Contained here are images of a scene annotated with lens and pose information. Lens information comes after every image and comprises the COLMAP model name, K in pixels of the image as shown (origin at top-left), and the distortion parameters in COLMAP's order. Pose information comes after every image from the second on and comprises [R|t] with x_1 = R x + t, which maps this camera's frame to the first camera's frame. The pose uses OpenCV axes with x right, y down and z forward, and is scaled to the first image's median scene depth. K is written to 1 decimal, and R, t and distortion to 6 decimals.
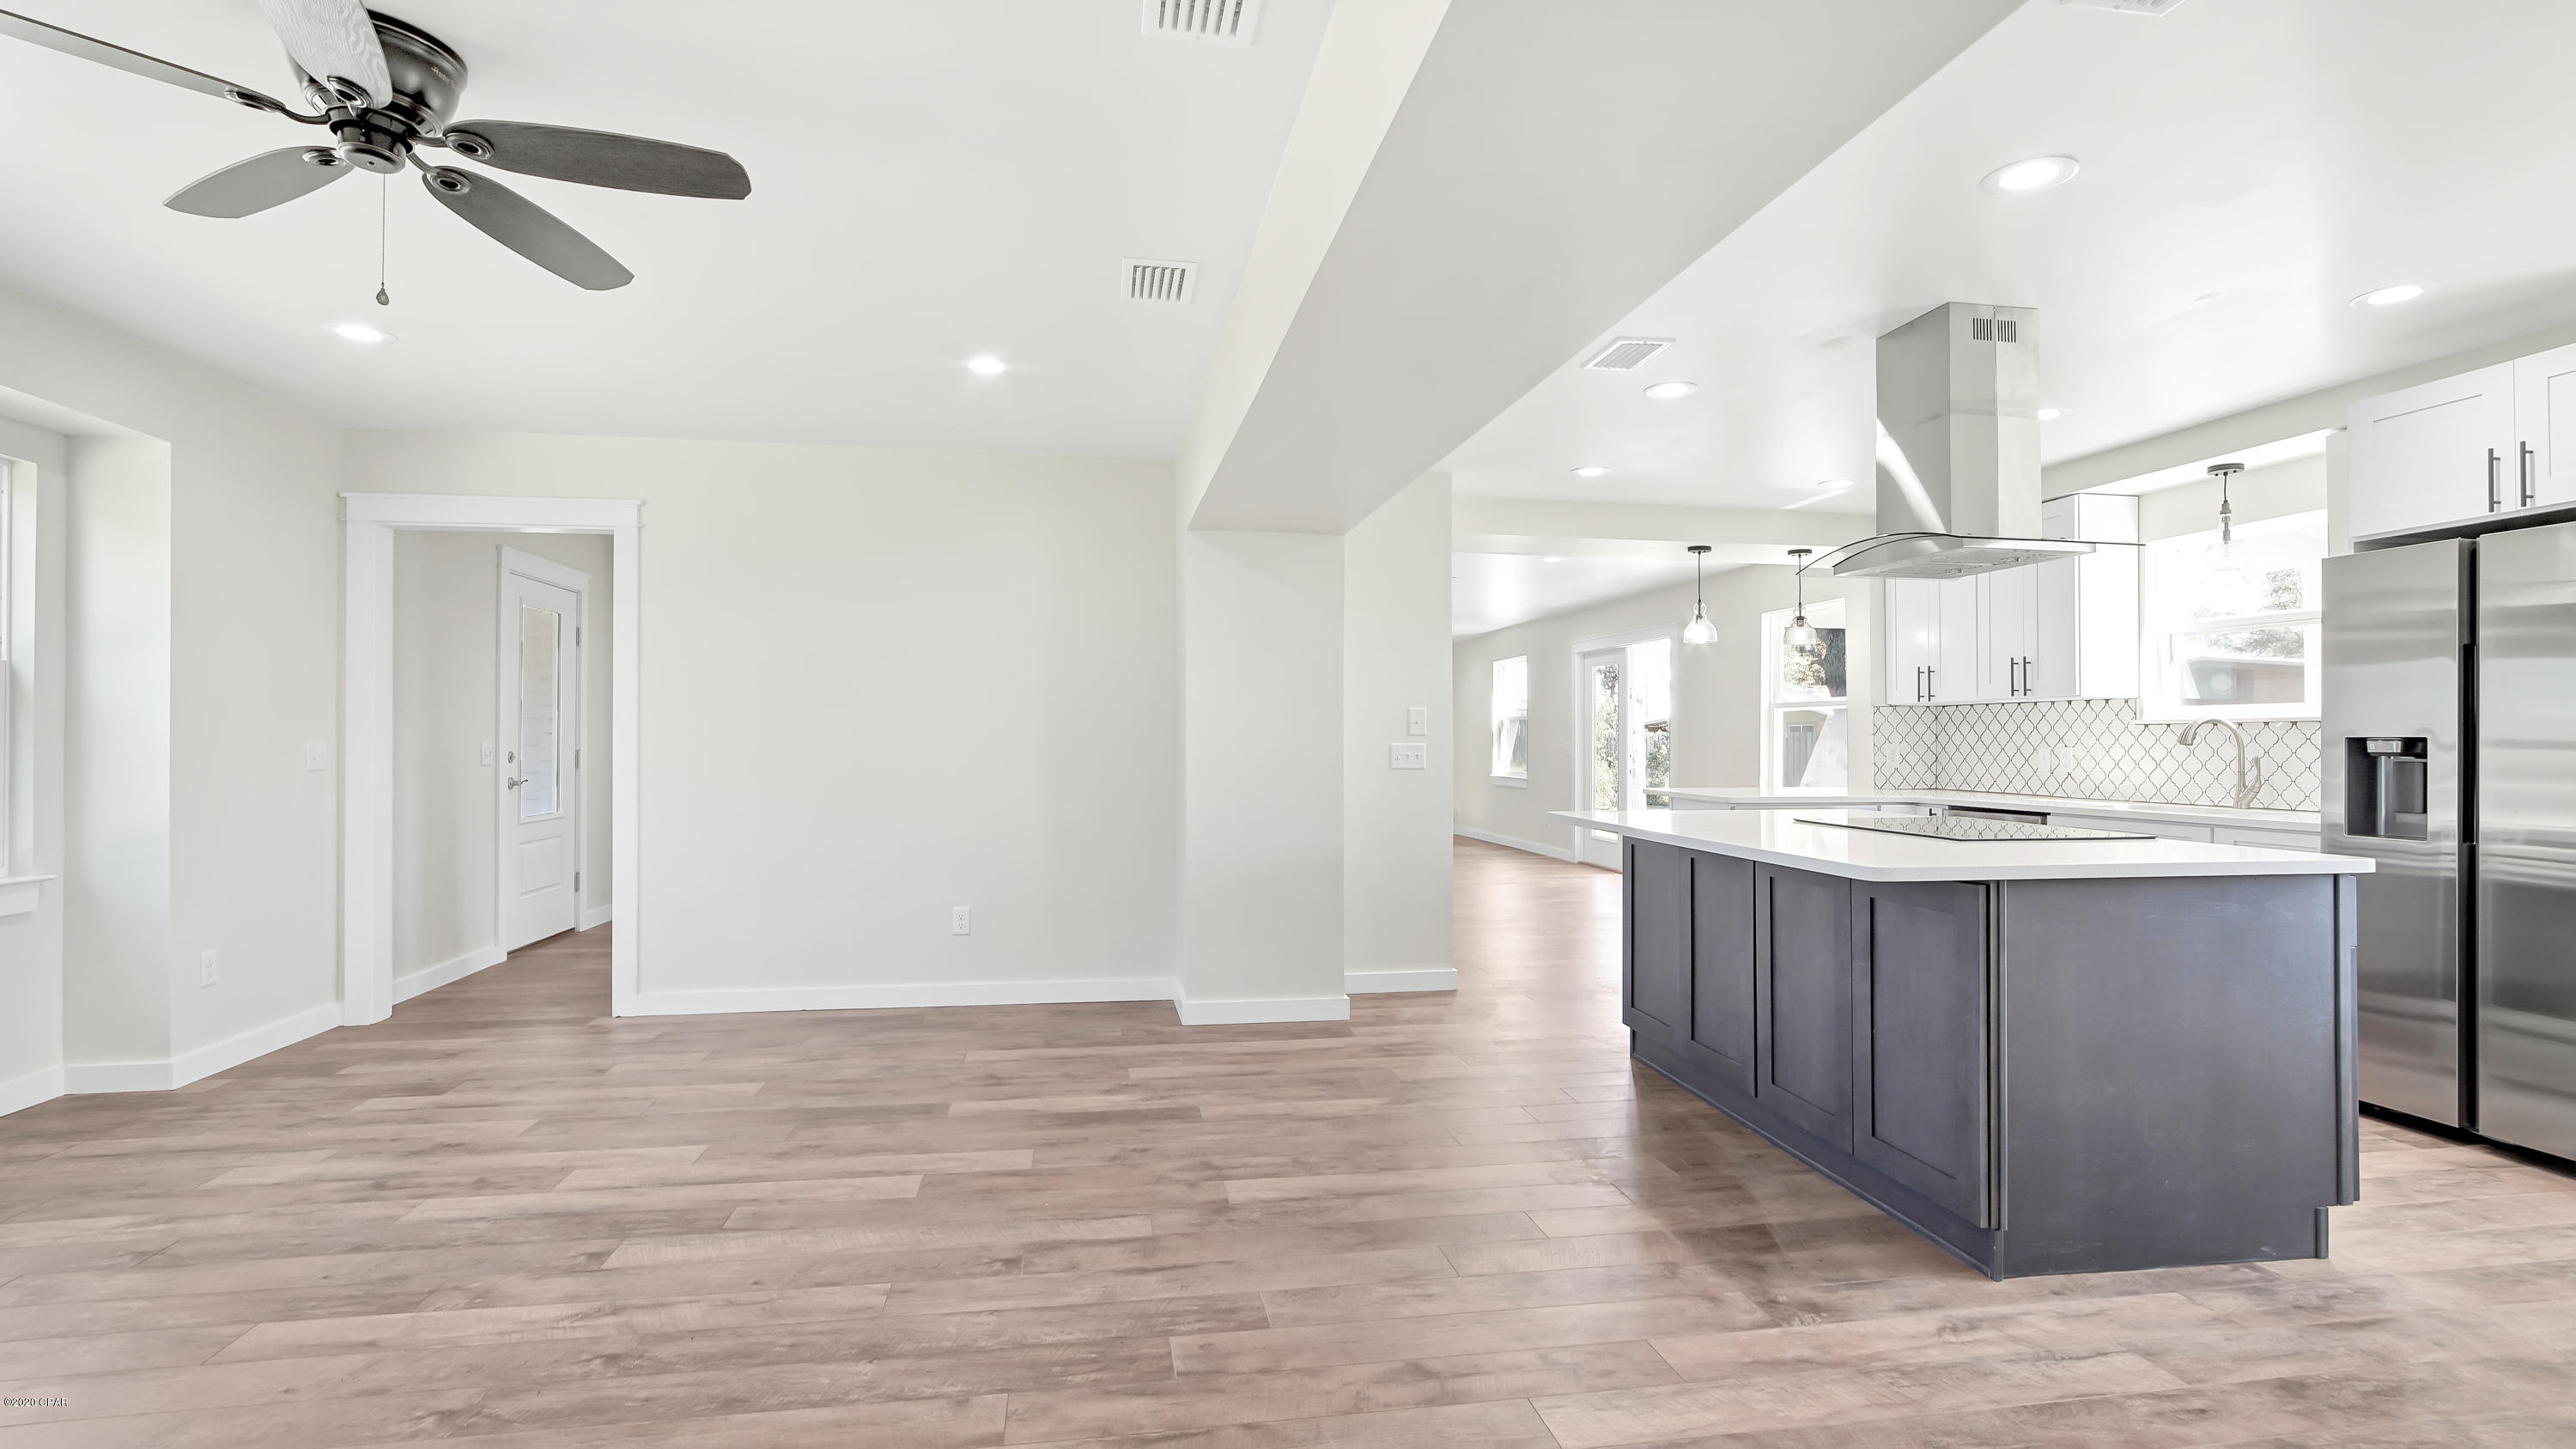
lens RADIAL K [[1222.0, 0, 1256.4], [0, 1222.0, 736.5], [0, 0, 1]] dist [-0.012541, 0.000287]
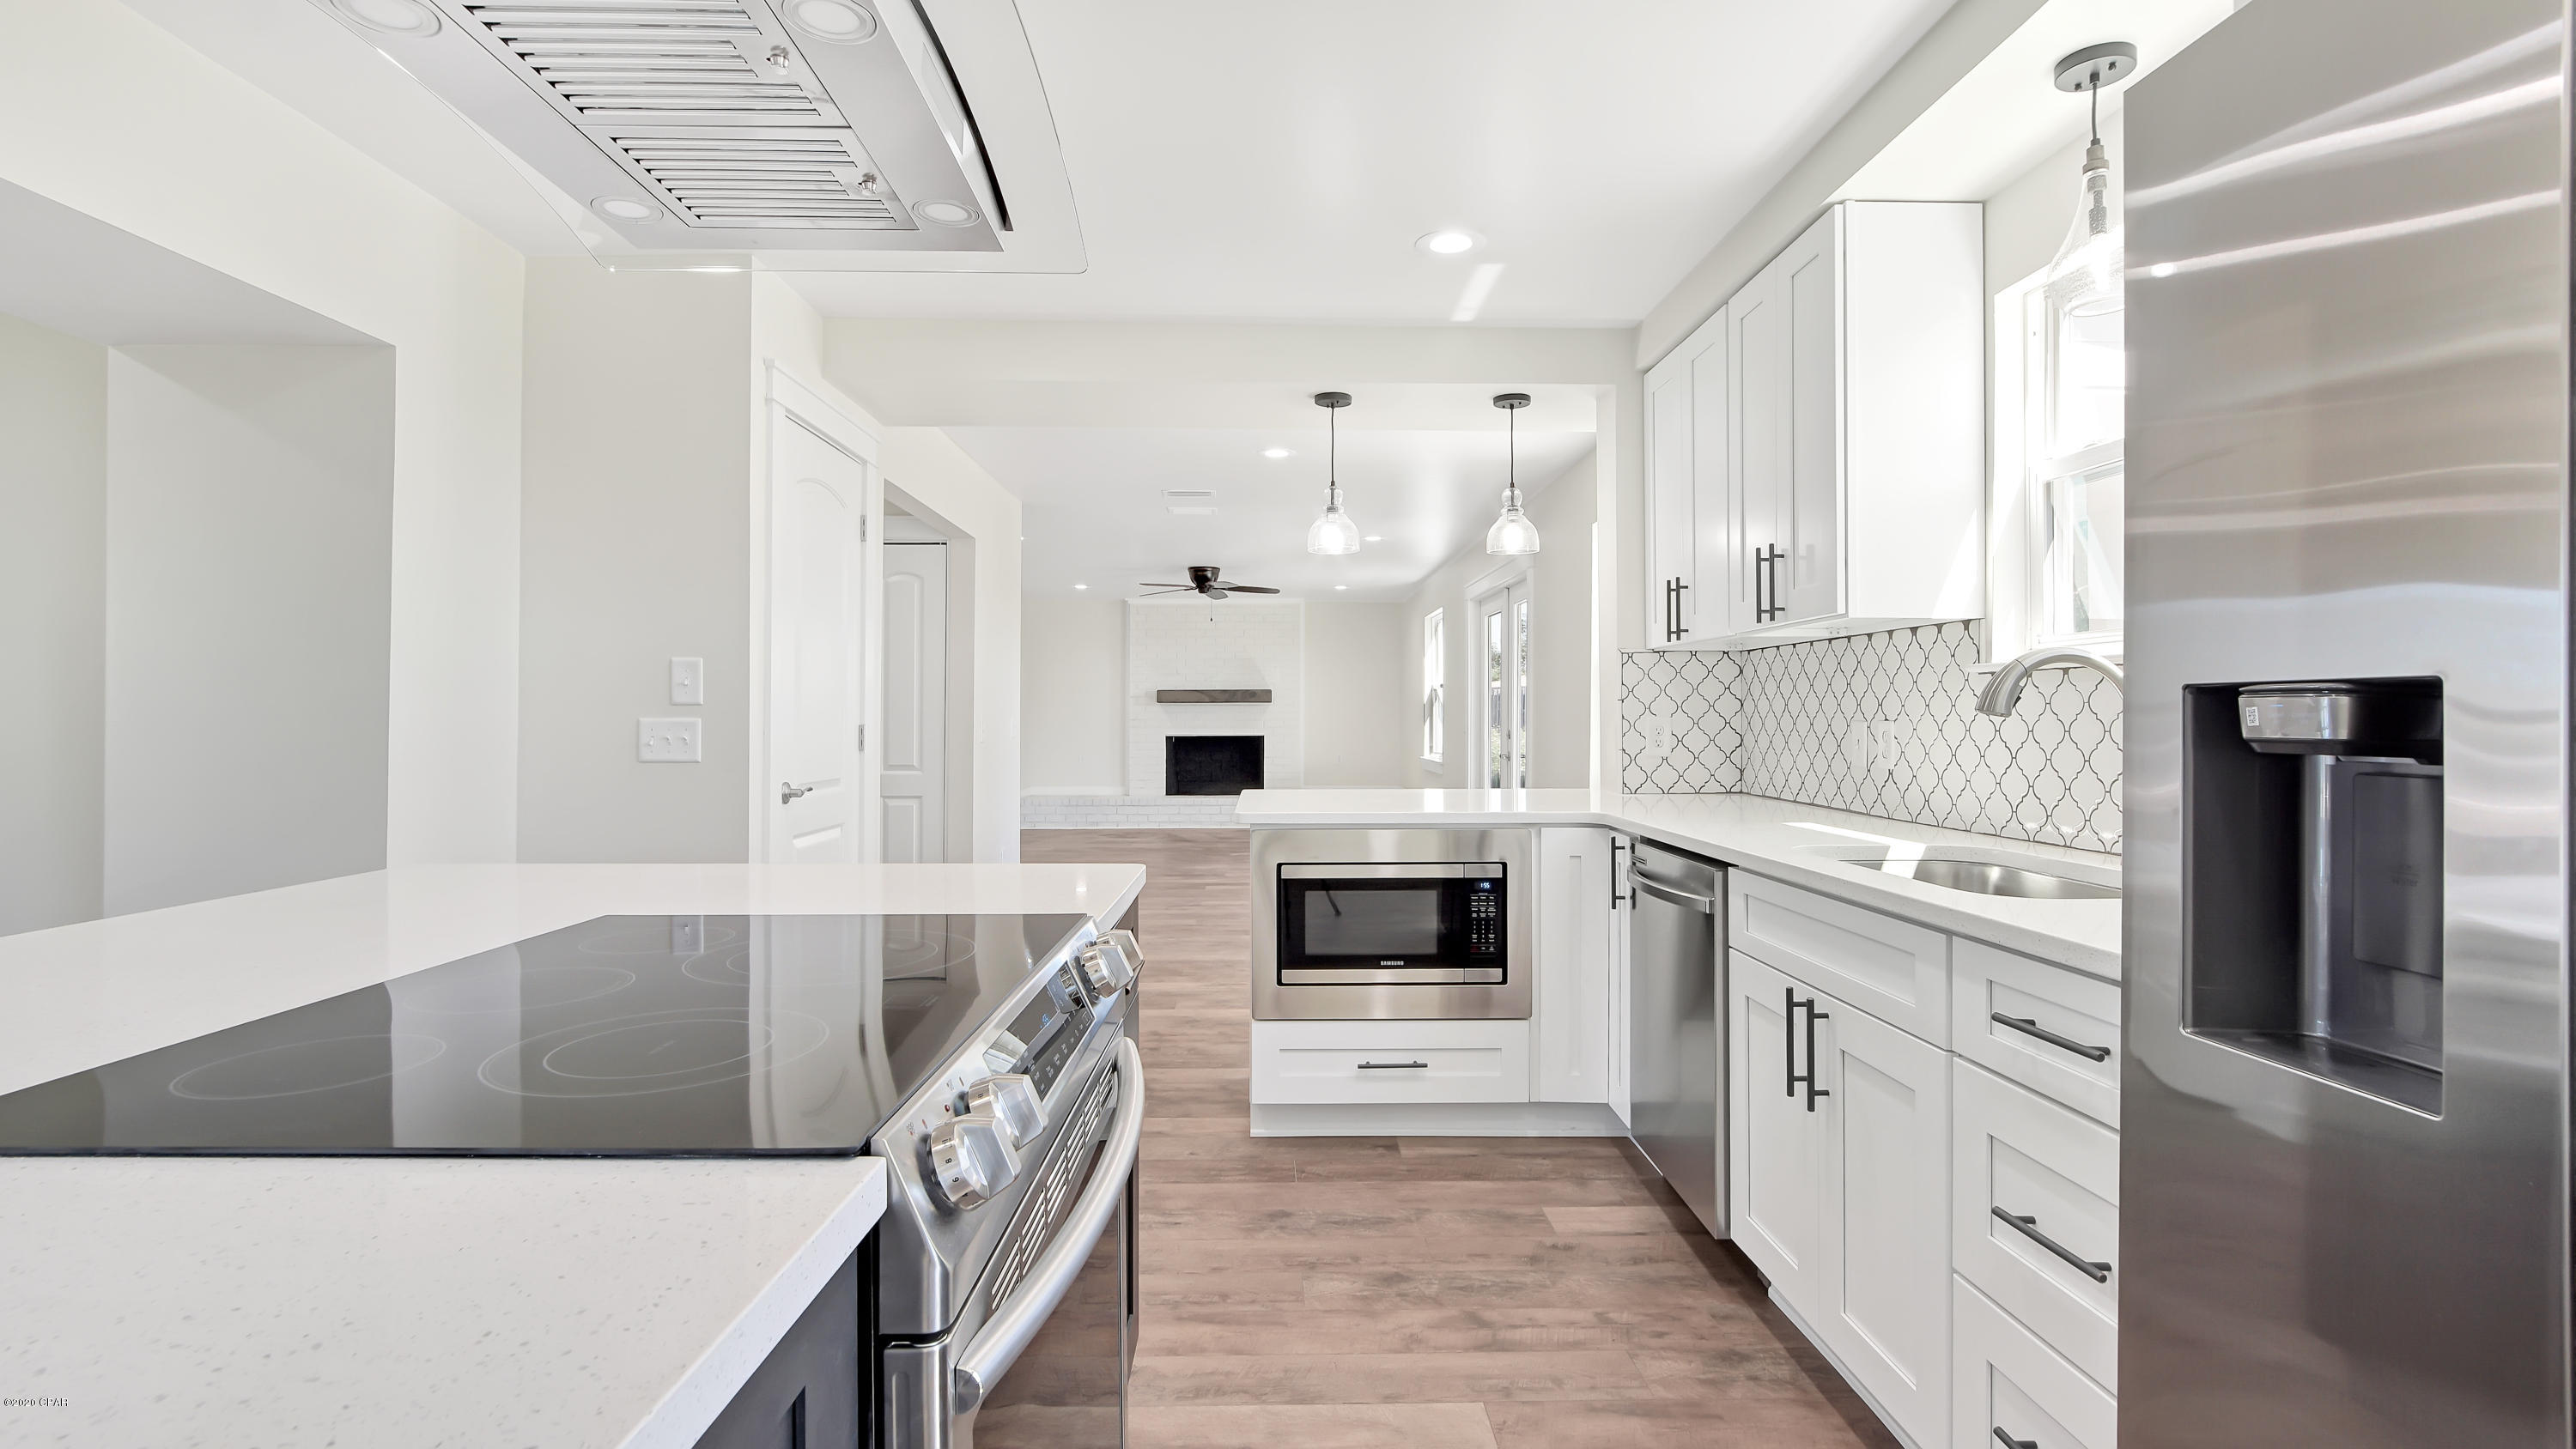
lens RADIAL K [[1207.0, 0, 1288.0], [0, 1207.0, 724.5], [0, 0, 1]] dist [-0.000329, -0.000053]
pose [[0.991338, -0.003451, -0.131288, 0.583887], [0.004758, 0.999942, 0.009642, 0.004976], [0.131247, -0.010183, 0.991297, 0.554595]]
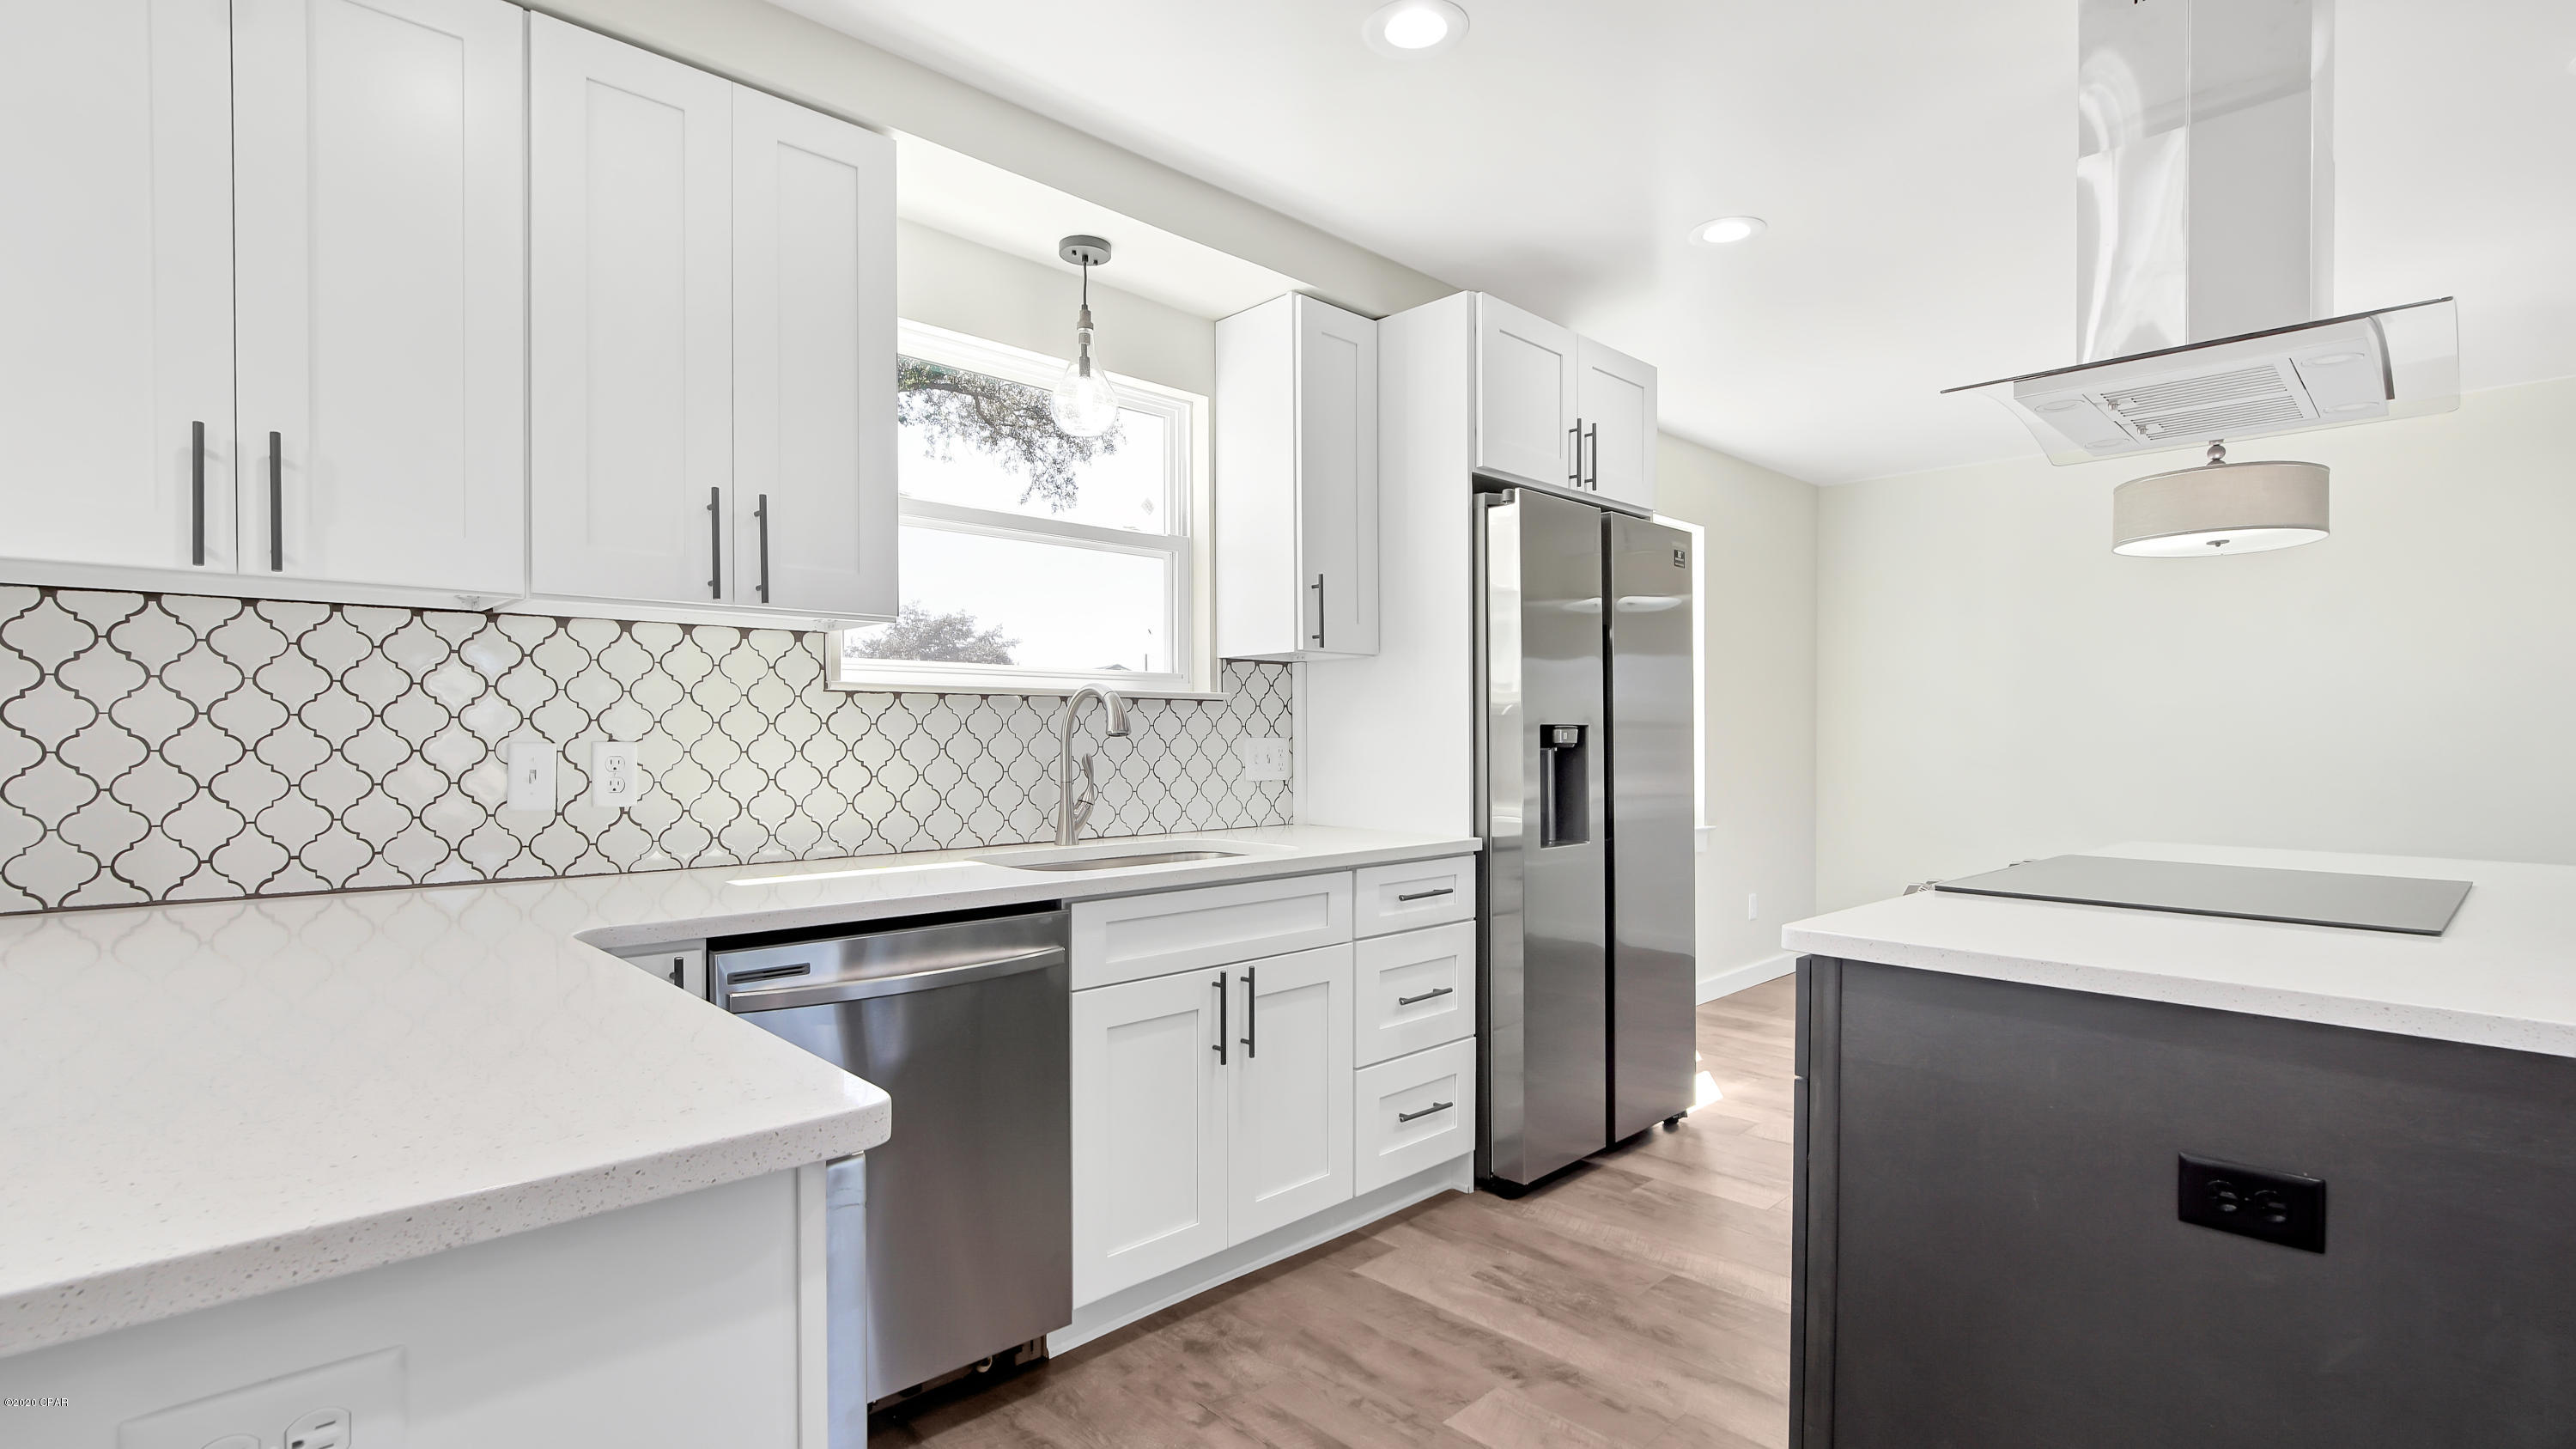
lens RADIAL K [[1191.6, 0, 1286.8], [0, 1191.6, 754.7], [0, 0, 1]] dist [-0.001201, -0.000254]
pose [[-0.578543, -0.015014, 0.815514, 0.290079], [-0.004080, 0.999871, 0.015513, 0.007375], [-0.815642, 0.005647, -0.578530, 1.266058]]
